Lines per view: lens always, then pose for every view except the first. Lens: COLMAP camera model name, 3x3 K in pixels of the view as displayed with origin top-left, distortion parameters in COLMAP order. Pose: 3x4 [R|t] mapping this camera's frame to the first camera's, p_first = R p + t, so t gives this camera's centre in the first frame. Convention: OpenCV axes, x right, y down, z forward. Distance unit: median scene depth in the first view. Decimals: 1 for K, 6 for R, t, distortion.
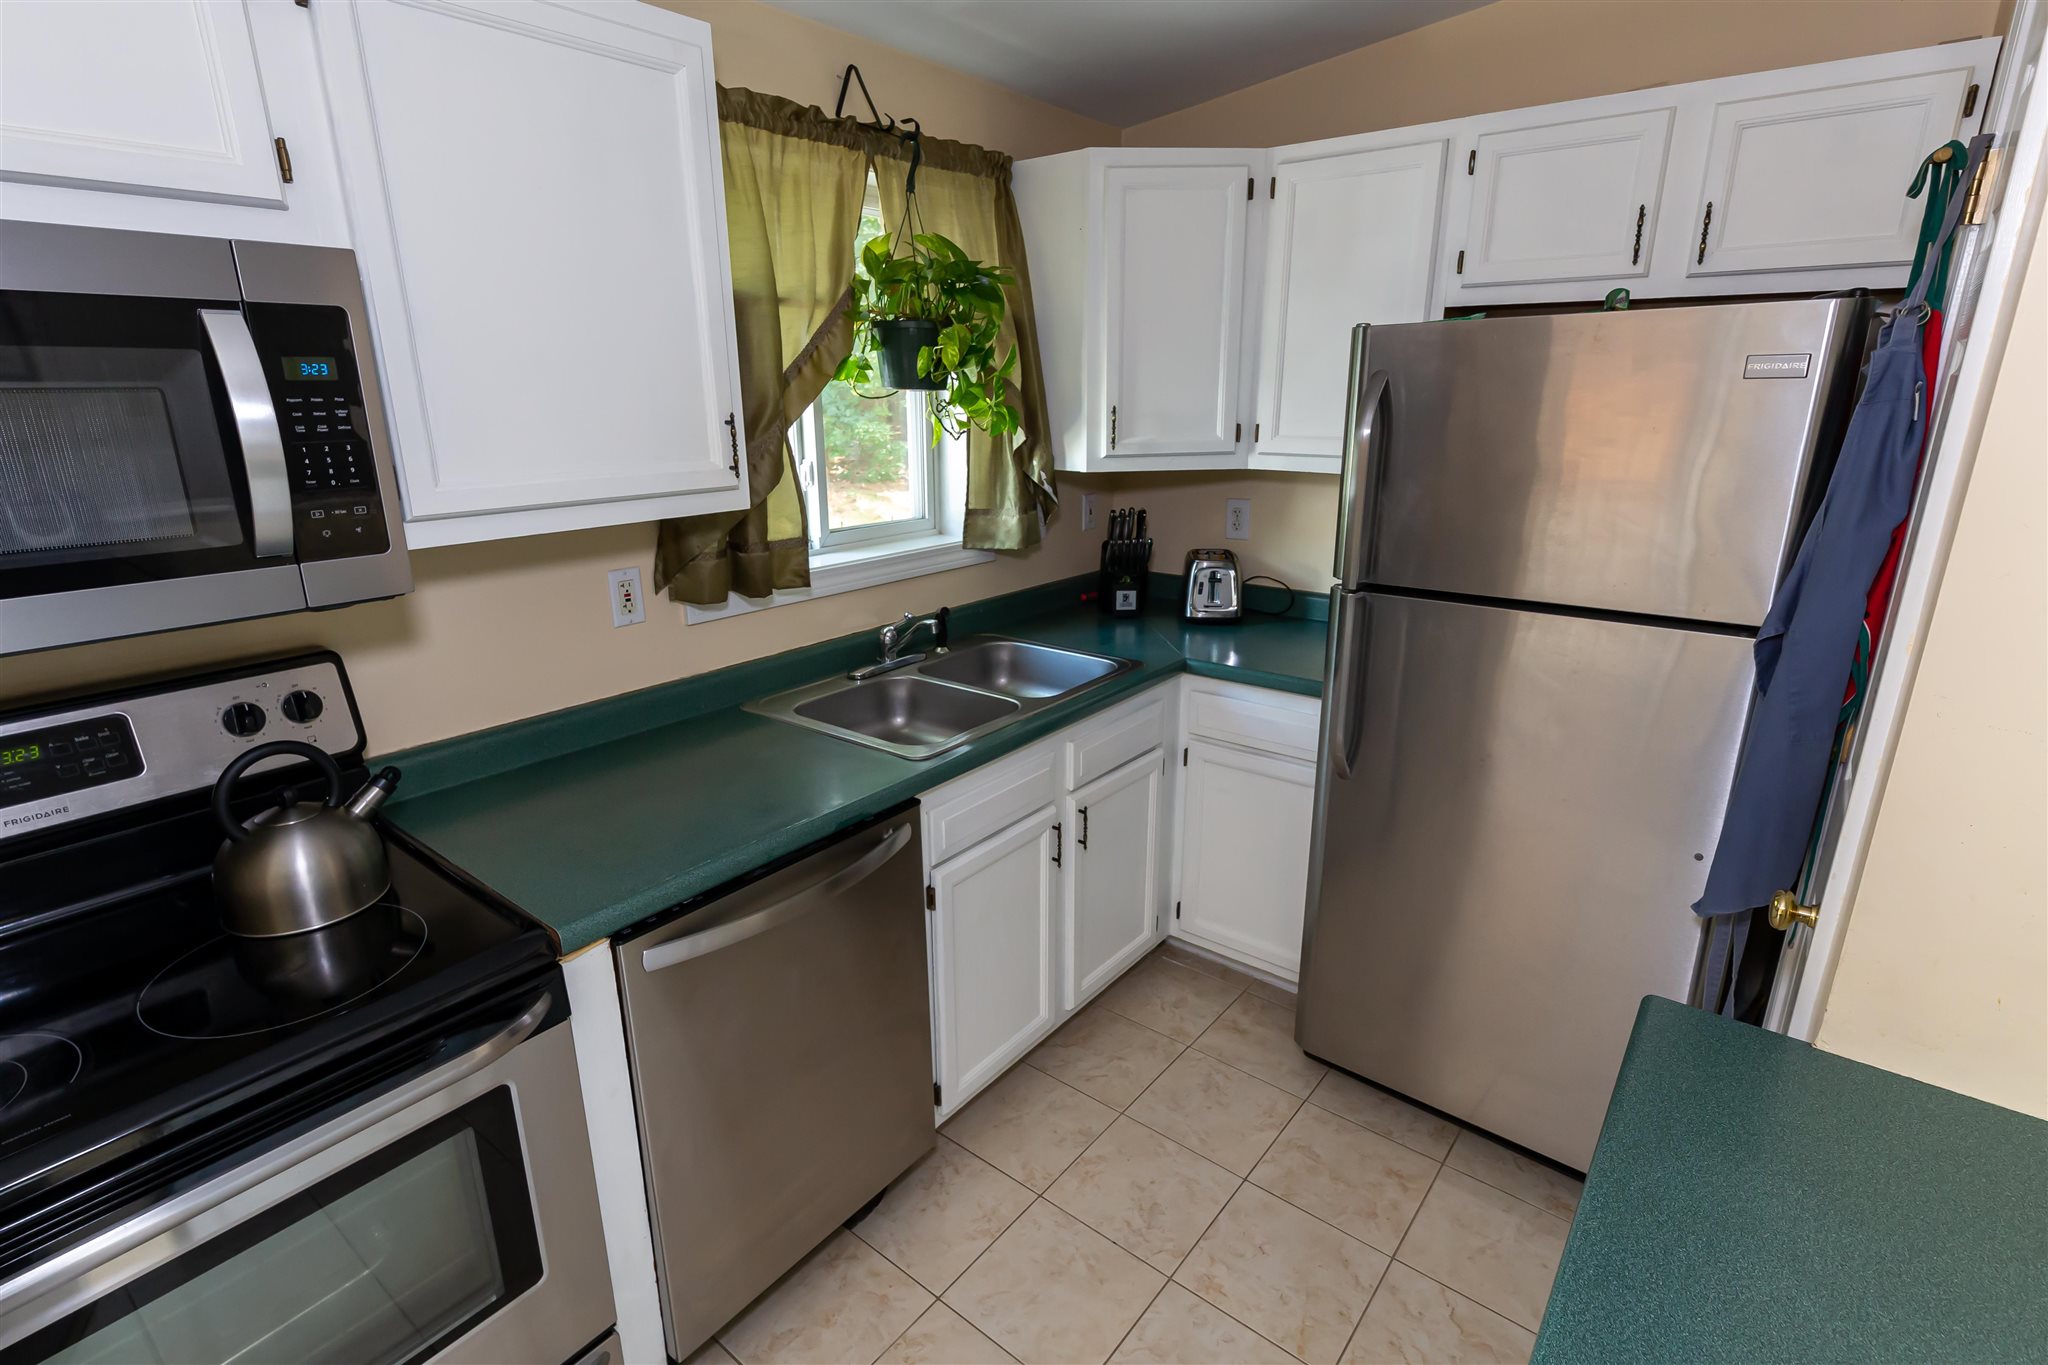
lens RADIAL K [[991.9, 0, 985.0], [0, 991.9, 689.2], [0, 0, 1]] dist [-0.002374, -0.000619]
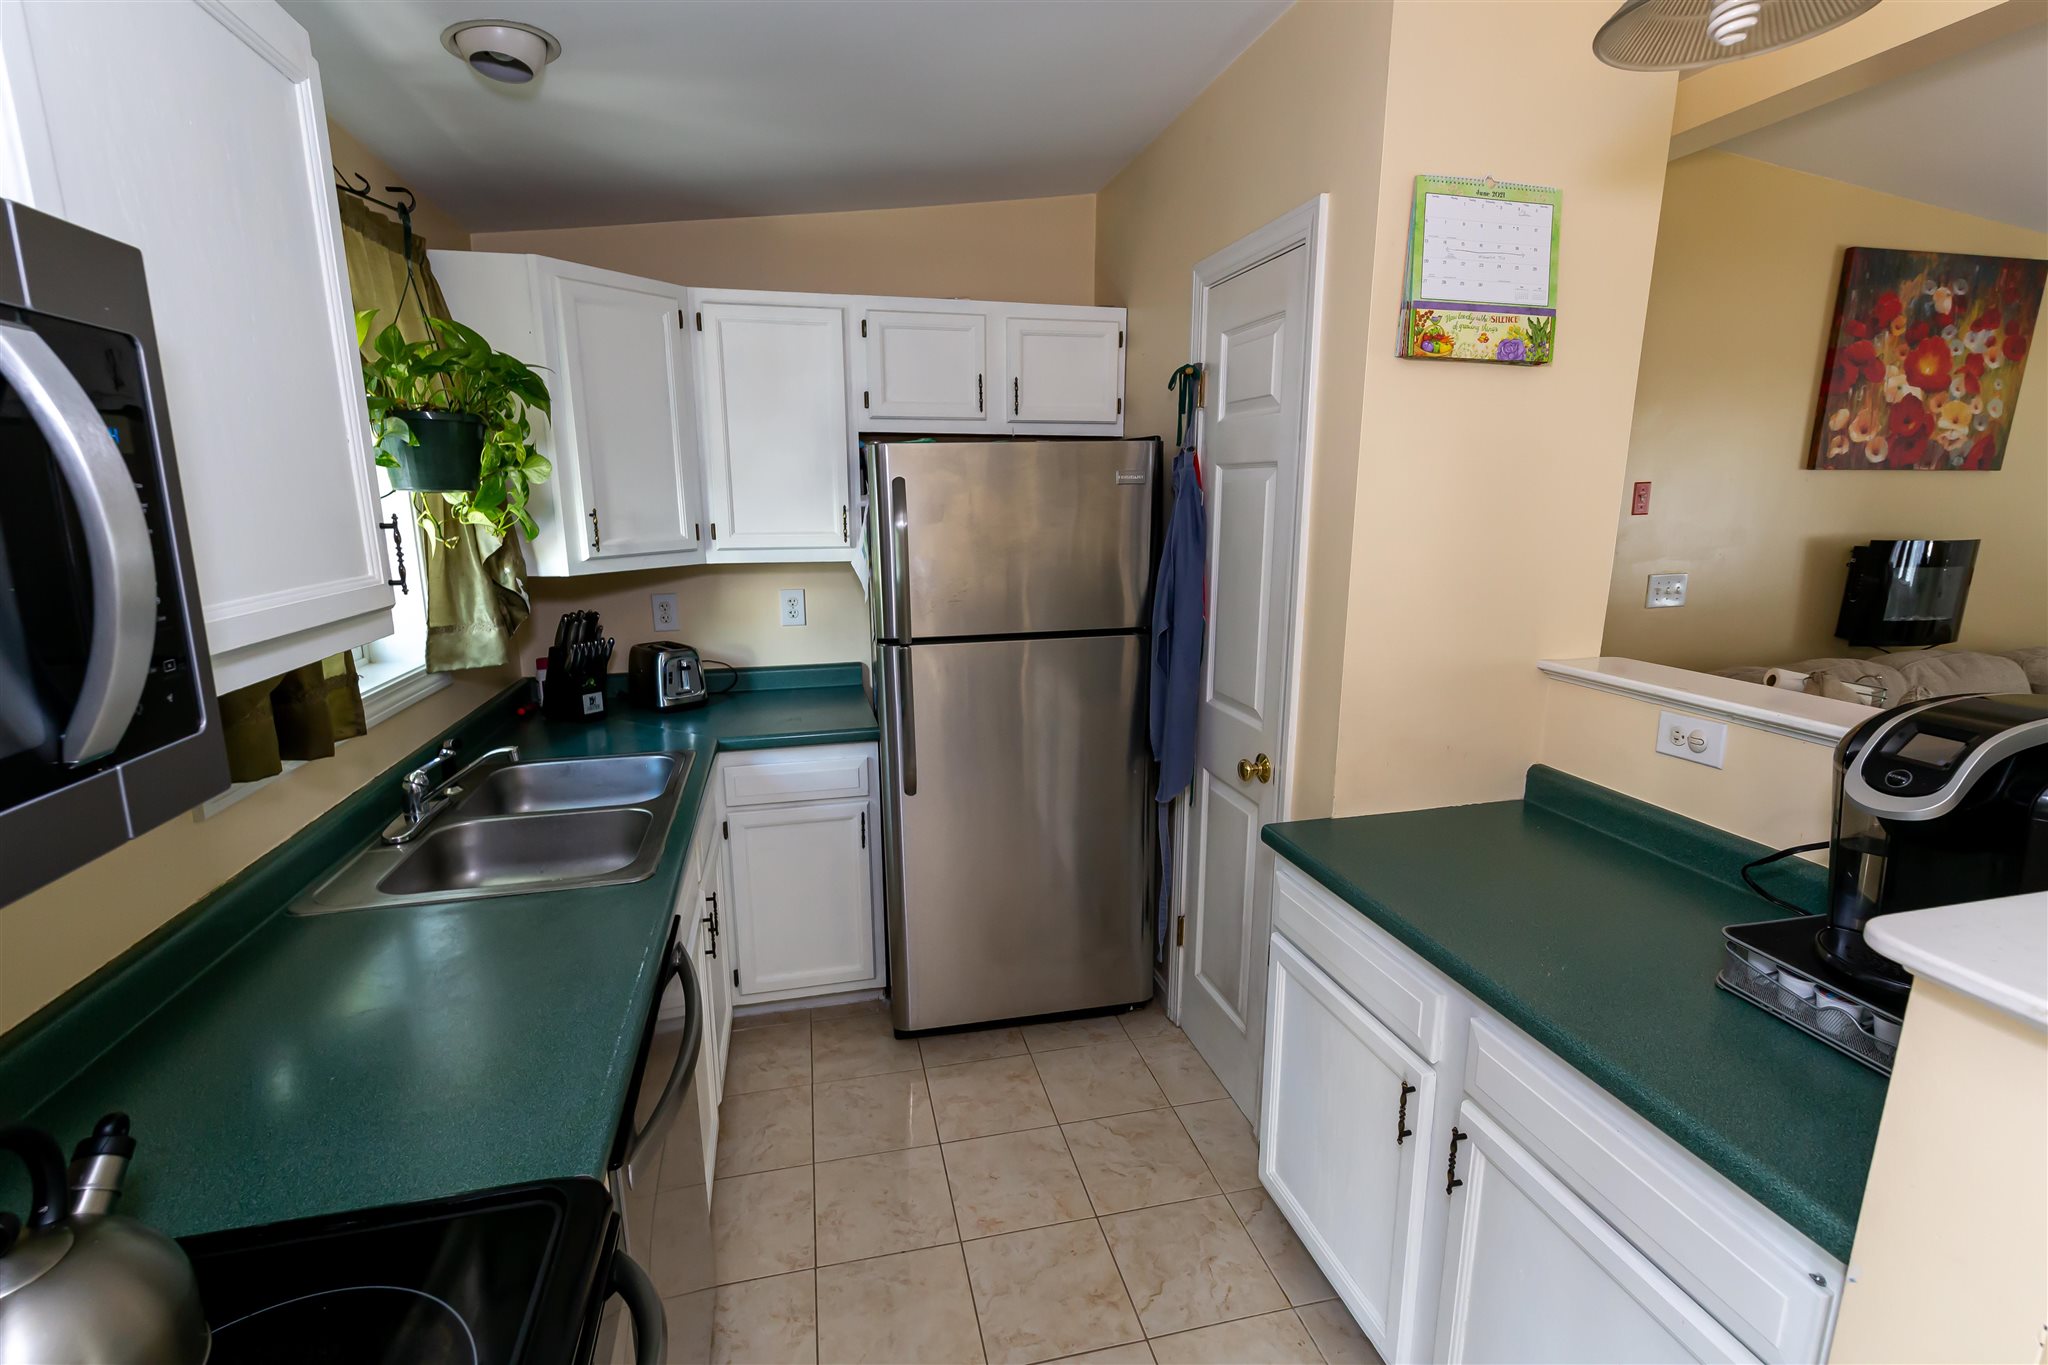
lens RADIAL K [[913.9, 0, 1024.0], [0, 913.9, 682.5], [0, 0, 1]] dist [0.000394, -0.000862]
pose [[0.599309, -0.158561, 0.784657, -0.382678], [0.235730, 0.971682, 0.016308, -0.028827], [-0.765023, 0.175194, 0.619715, 0.130614]]
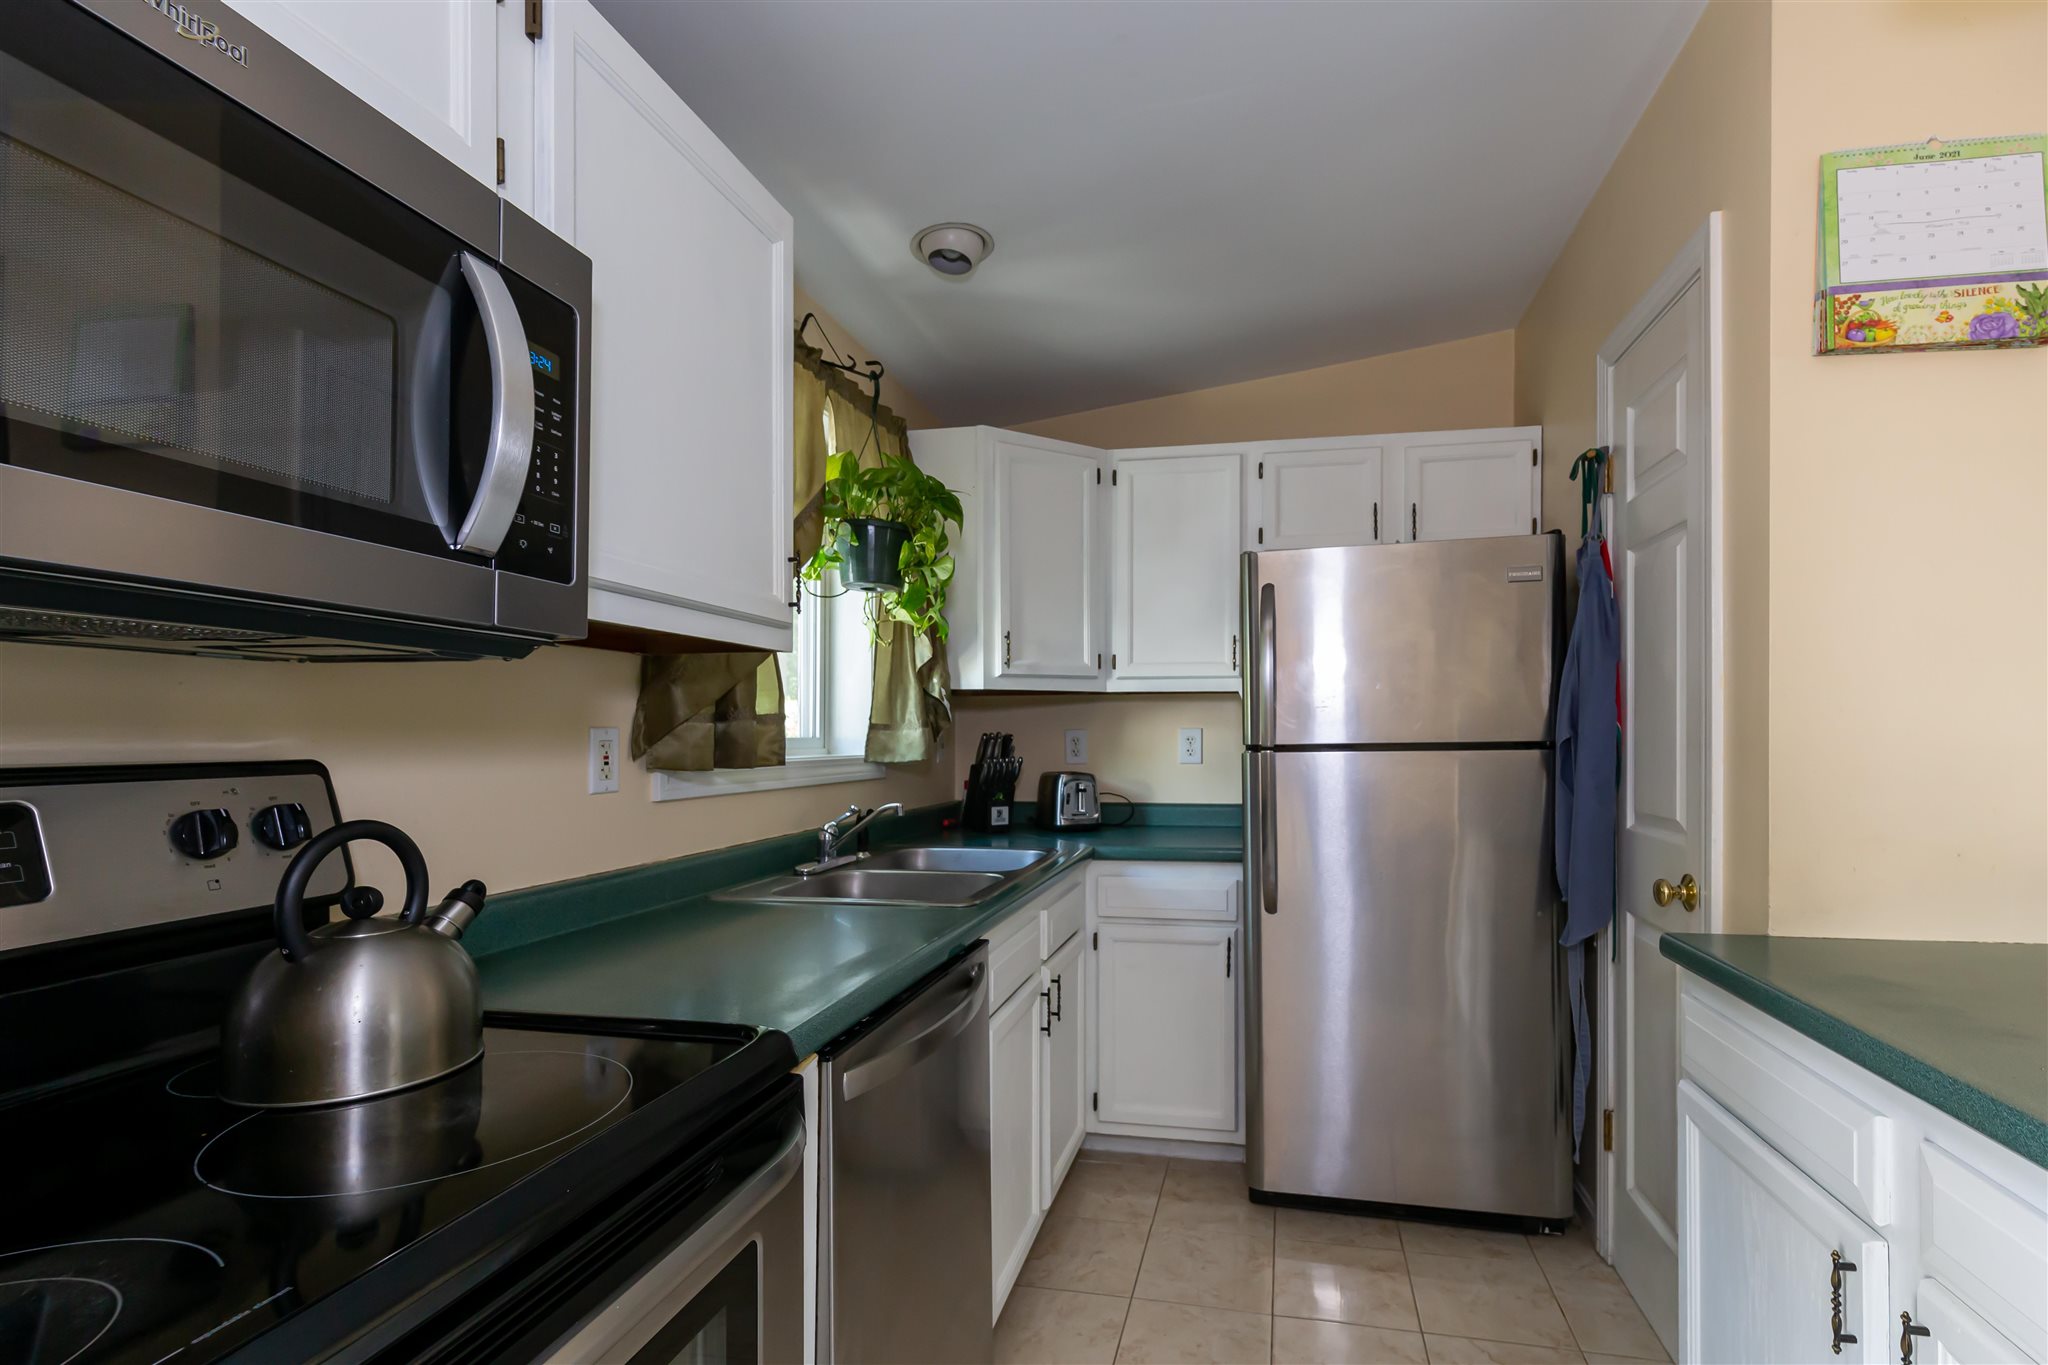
lens RADIAL K [[931.8, 0, 1108.9], [0, 931.8, 728.9], [0, 0, 1]] dist [-0.001471, -0.000833]
pose [[0.874570, 0.009131, 0.484814, -0.304213], [0.136725, 0.954611, -0.264620, 0.128936], [-0.465225, 0.297714, 0.833626, 0.087943]]
